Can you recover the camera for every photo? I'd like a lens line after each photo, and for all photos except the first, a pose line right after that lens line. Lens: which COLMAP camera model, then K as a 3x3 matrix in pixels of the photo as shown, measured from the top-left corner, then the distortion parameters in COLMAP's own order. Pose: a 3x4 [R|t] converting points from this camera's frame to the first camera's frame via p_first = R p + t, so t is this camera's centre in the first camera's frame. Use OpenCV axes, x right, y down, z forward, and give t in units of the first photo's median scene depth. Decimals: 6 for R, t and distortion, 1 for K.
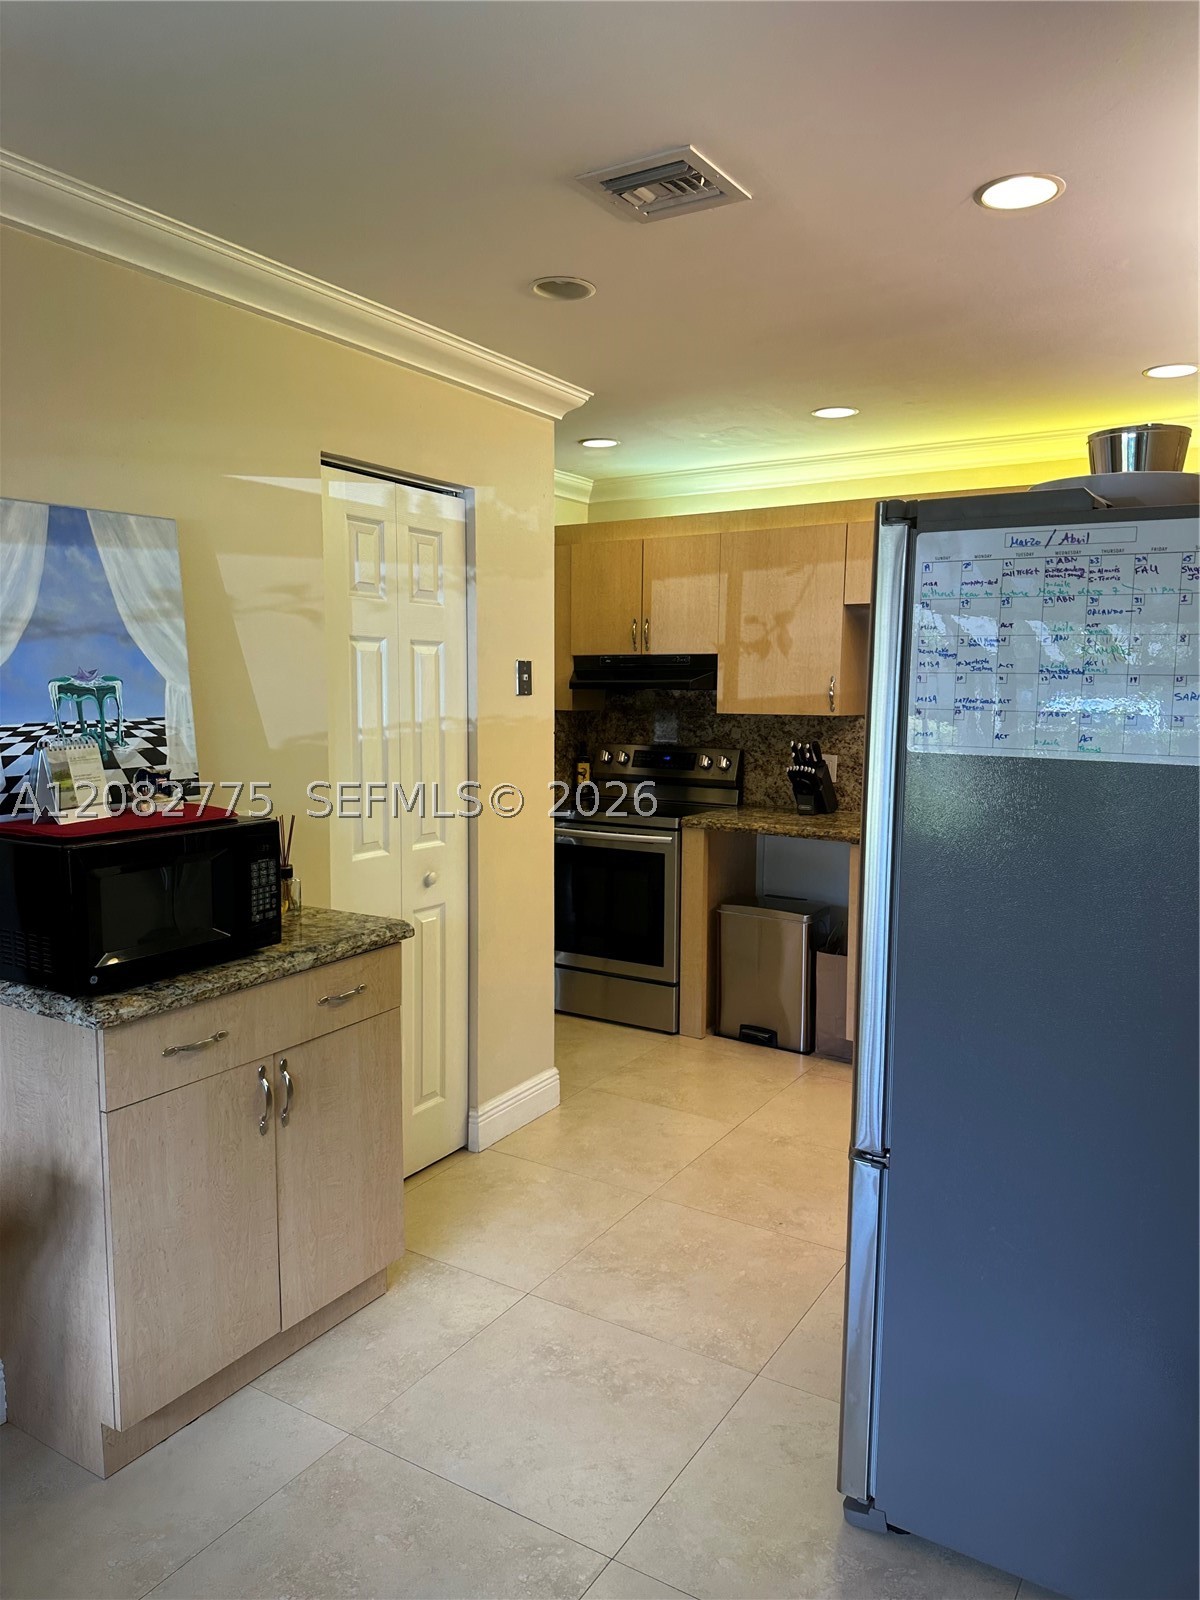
lens RADIAL K [[1121.3, 0, 608.2], [0, 1121.3, 791.0], [0, 0, 1]] dist [0.072178, -0.099972]
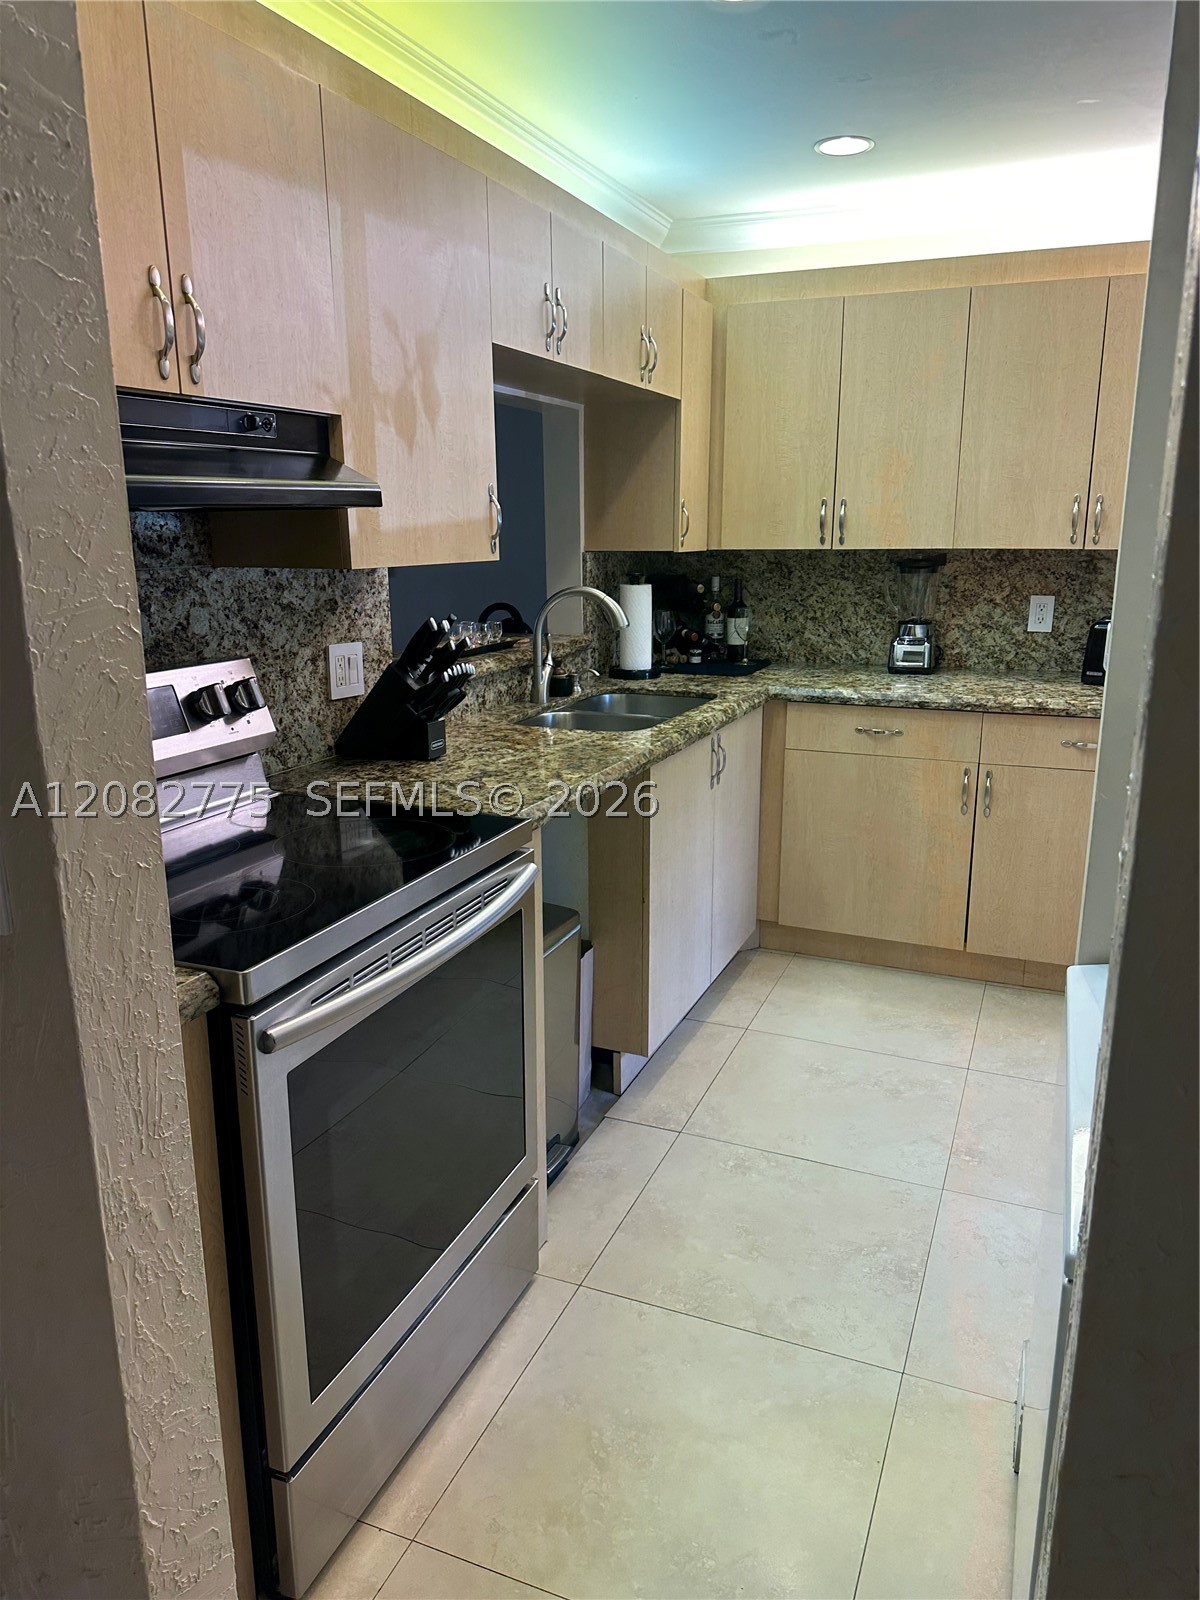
lens RADIAL K [[1121.3, 0, 598.4], [0, 1121.3, 806.5], [0, 0, 1]] dist [0.072178, -0.099972]
pose [[-0.151459, -0.247424, 0.956996, -0.847562], [0.100637, 0.959275, 0.263940, -0.217380], [-0.983327, 0.136286, -0.120391, 2.465556]]
